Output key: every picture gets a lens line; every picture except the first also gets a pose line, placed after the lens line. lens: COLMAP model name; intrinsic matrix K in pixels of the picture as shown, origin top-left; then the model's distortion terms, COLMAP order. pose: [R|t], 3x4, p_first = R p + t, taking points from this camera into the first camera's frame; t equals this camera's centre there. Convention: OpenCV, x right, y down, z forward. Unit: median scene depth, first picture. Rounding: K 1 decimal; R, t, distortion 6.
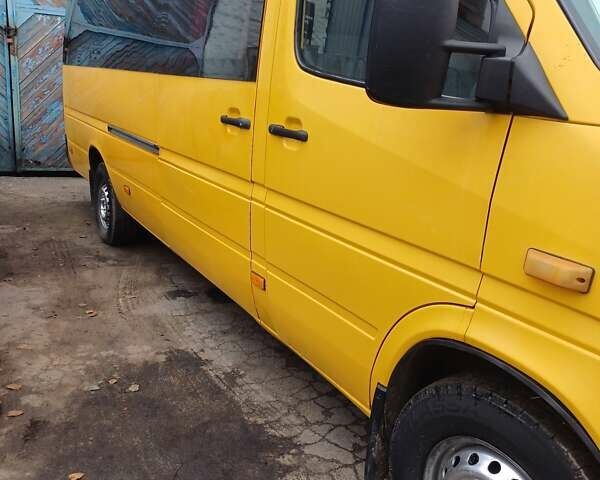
lens RADIAL K [[604.6, 0, 300.0], [0, 604.6, 240.0], [0, 0, 1]] dist [0.095599, -0.193419]
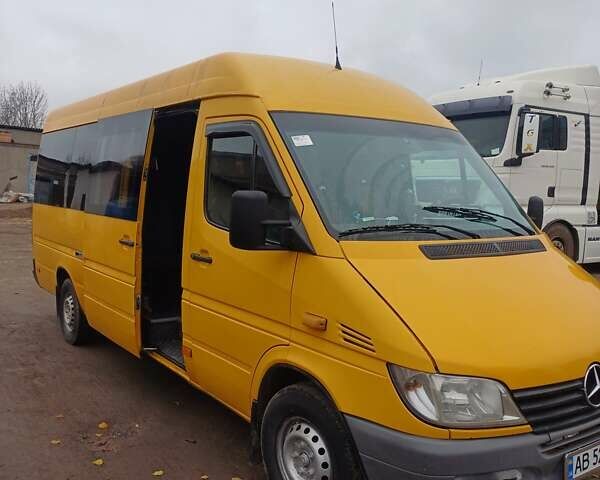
lens RADIAL K [[604.6, 0, 300.0], [0, 604.6, 240.0], [0, 0, 1]] dist [0.095599, -0.193419]
pose [[0.995087, -0.036535, 0.092016, 0.137248], [0.051737, 0.984314, -0.168671, 0.100270], [-0.084410, 0.172603, 0.981368, -0.957622]]
